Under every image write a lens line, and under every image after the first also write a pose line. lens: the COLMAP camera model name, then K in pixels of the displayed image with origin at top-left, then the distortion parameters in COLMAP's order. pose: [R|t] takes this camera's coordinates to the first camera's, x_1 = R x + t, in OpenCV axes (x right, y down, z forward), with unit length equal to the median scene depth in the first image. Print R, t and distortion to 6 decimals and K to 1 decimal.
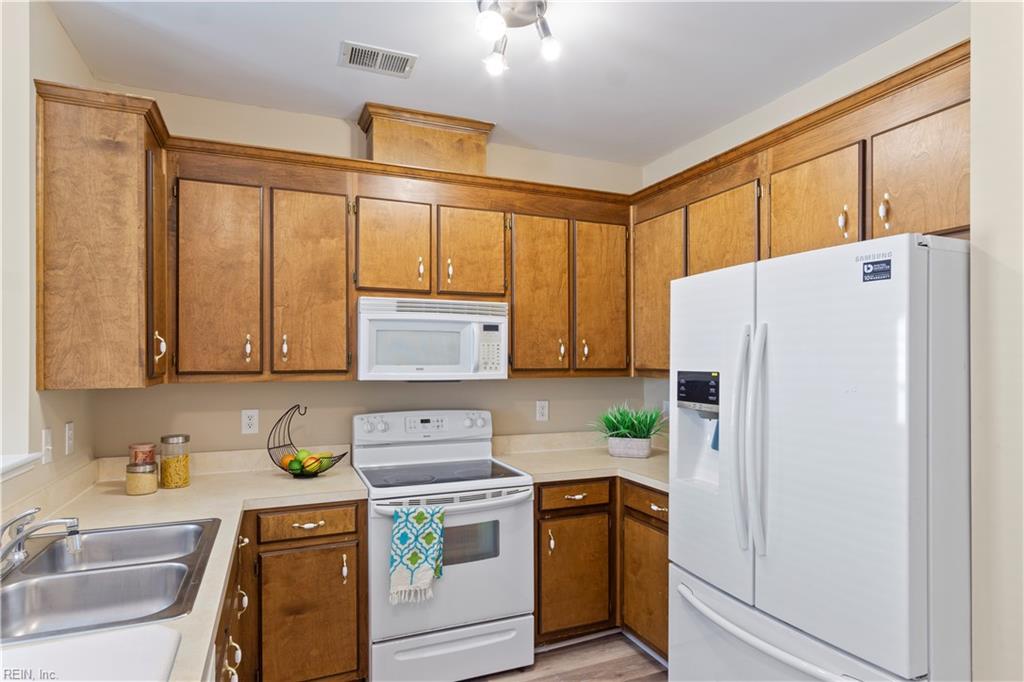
lens RADIAL K [[566.6, 0, 510.5], [0, 566.6, 356.8], [0, 0, 1]] dist [-0.005693, 0.008582]
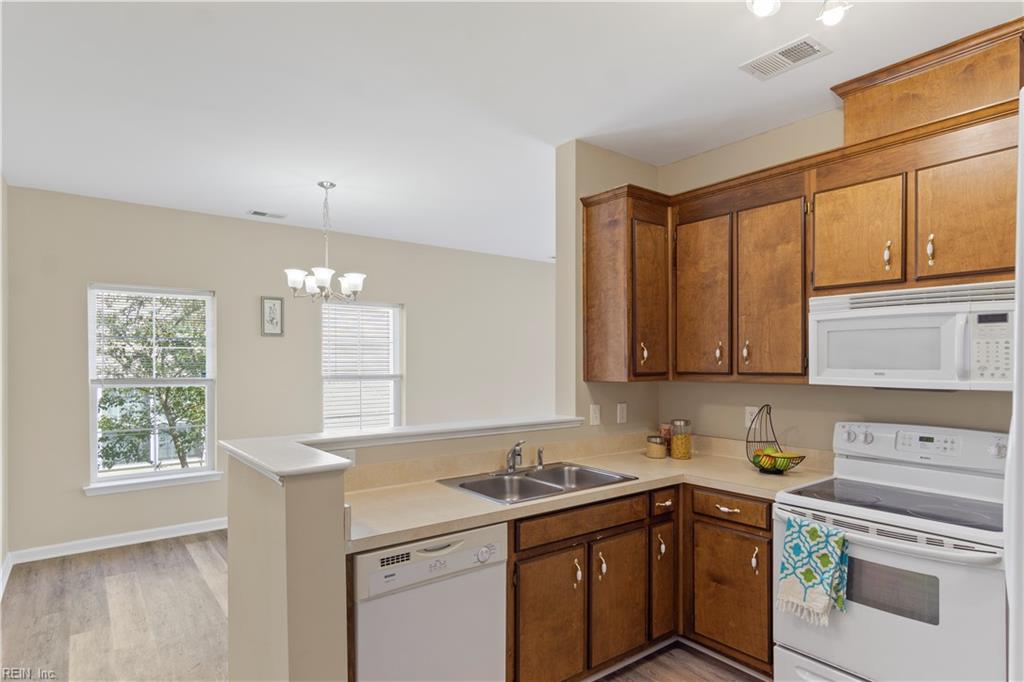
lens RADIAL K [[563.5, 0, 510.3], [0, 563.5, 365.9], [0, 0, 1]] dist [0.000257, 0.001027]
pose [[0.255081, 0.006606, -0.966897, 0.583318], [0.004749, 0.999956, 0.008085, 0.000226], [0.966908, -0.006654, 0.255038, 0.279773]]
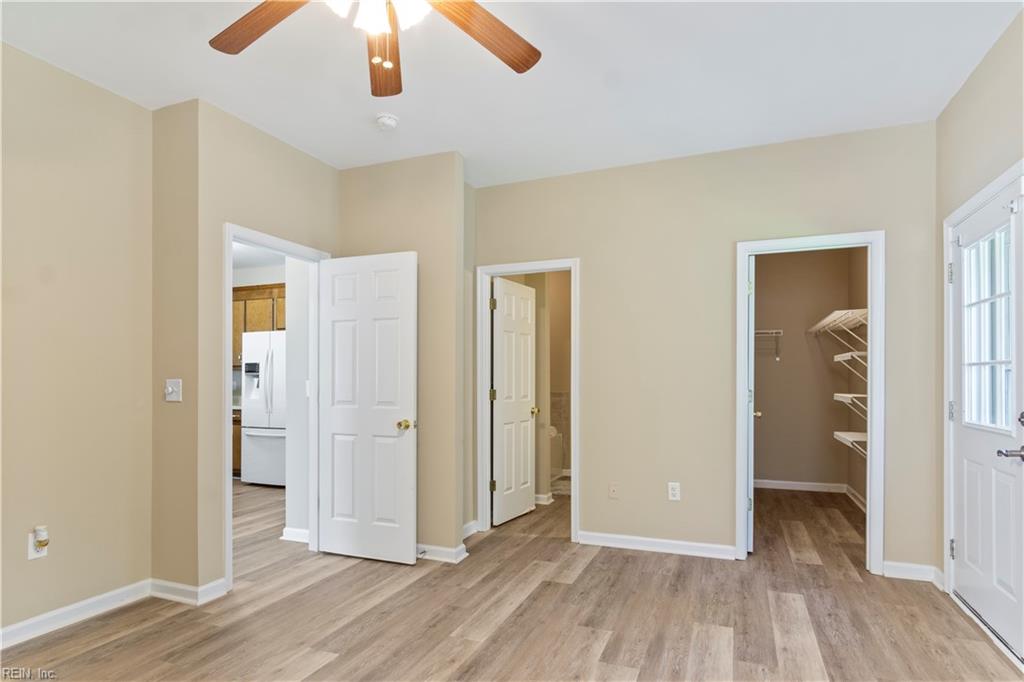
lens RADIAL K [[553.4, 0, 506.9], [0, 553.4, 378.9], [0, 0, 1]] dist [-0.000355, 0.001253]
pose [[0.709074, 0.002153, 0.705131, -0.705611], [-0.004472, 0.999989, 0.001444, 0.089639], [-0.705120, -0.004177, 0.709076, -1.843867]]
